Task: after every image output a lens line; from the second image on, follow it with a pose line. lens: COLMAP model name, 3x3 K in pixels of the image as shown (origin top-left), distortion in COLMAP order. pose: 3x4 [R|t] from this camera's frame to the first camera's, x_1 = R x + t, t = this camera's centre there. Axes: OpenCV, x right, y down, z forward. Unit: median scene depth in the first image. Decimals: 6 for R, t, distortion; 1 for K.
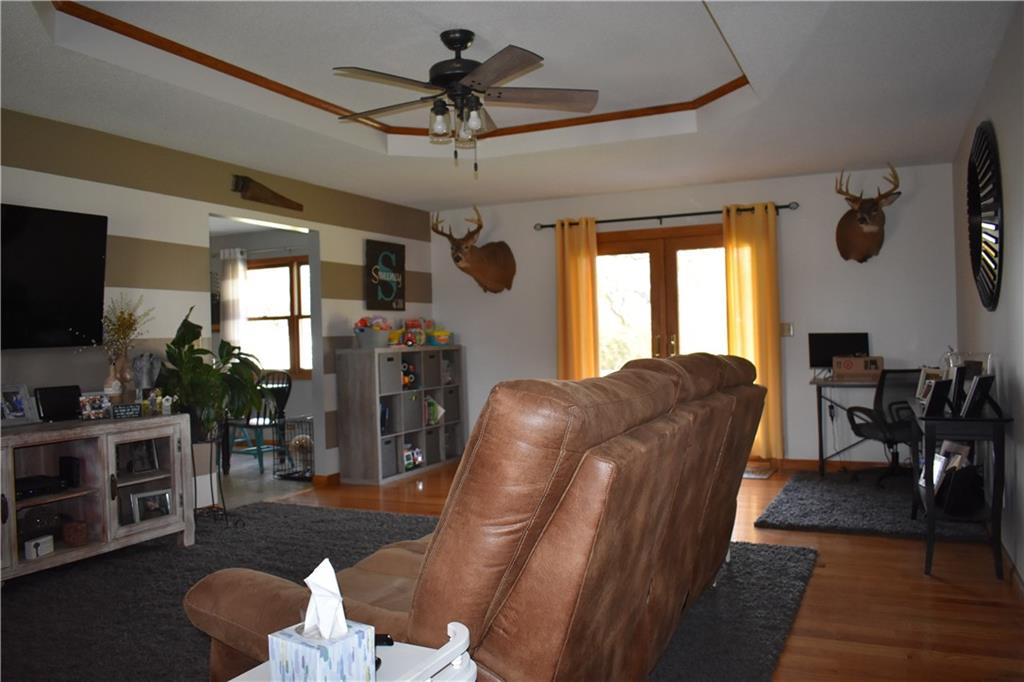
lens RADIAL K [[812.7, 0, 512.0], [0, 812.7, 341.0], [0, 0, 1]] dist [-0.089493, 0.005851]
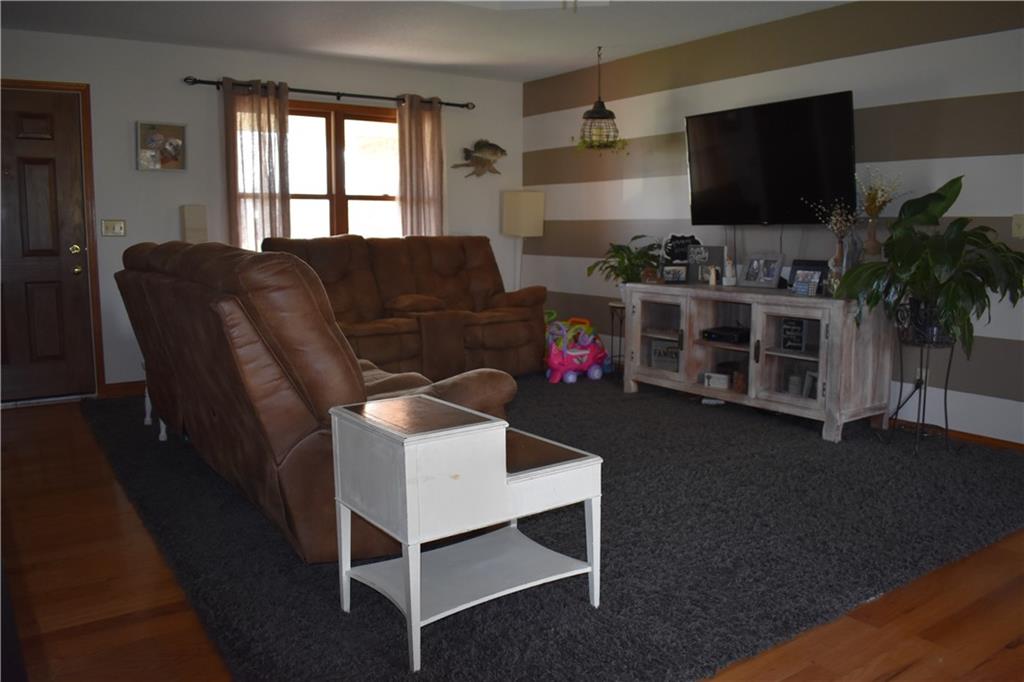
lens RADIAL K [[812.7, 0, 512.0], [0, 812.7, 341.0], [0, 0, 1]] dist [-0.089493, 0.005851]
pose [[-0.497360, 0.137116, -0.856640, 0.609444], [0.001075, 0.987528, 0.157442, -0.007589], [0.867543, 0.077385, -0.491304, 1.211981]]
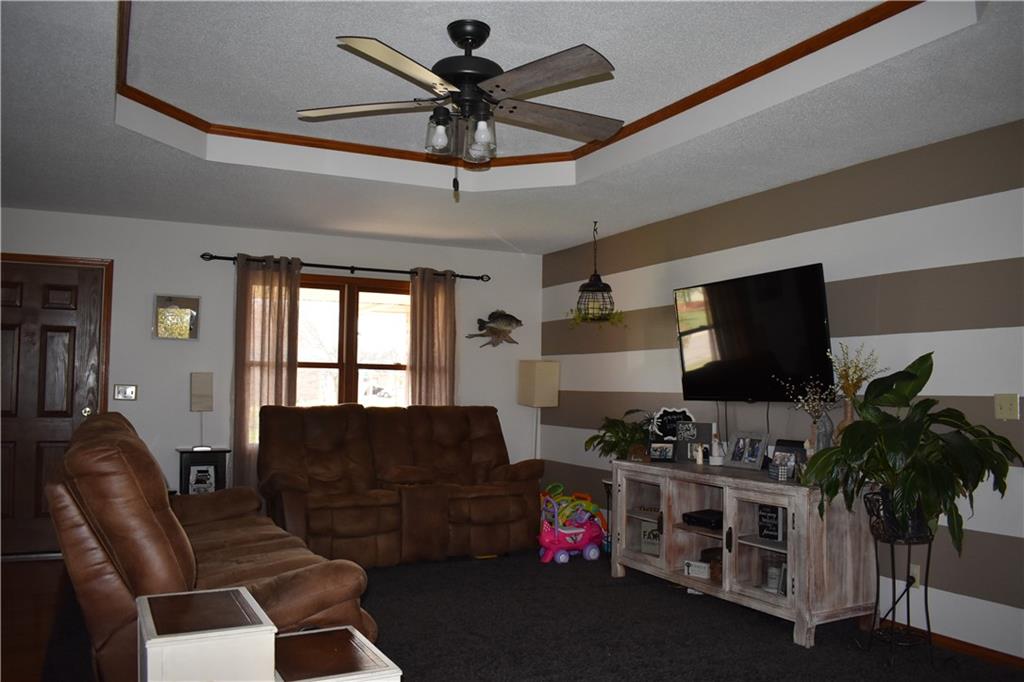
lens RADIAL K [[818.9, 0, 512.0], [0, 818.9, 341.0], [0, 0, 1]] dist [-0.087640, 0.000845]
pose [[-0.611233, -0.031666, -0.790817, 0.485490], [-0.007272, 0.999382, -0.034397, -0.032810], [0.791417, -0.015274, -0.611086, 1.371114]]
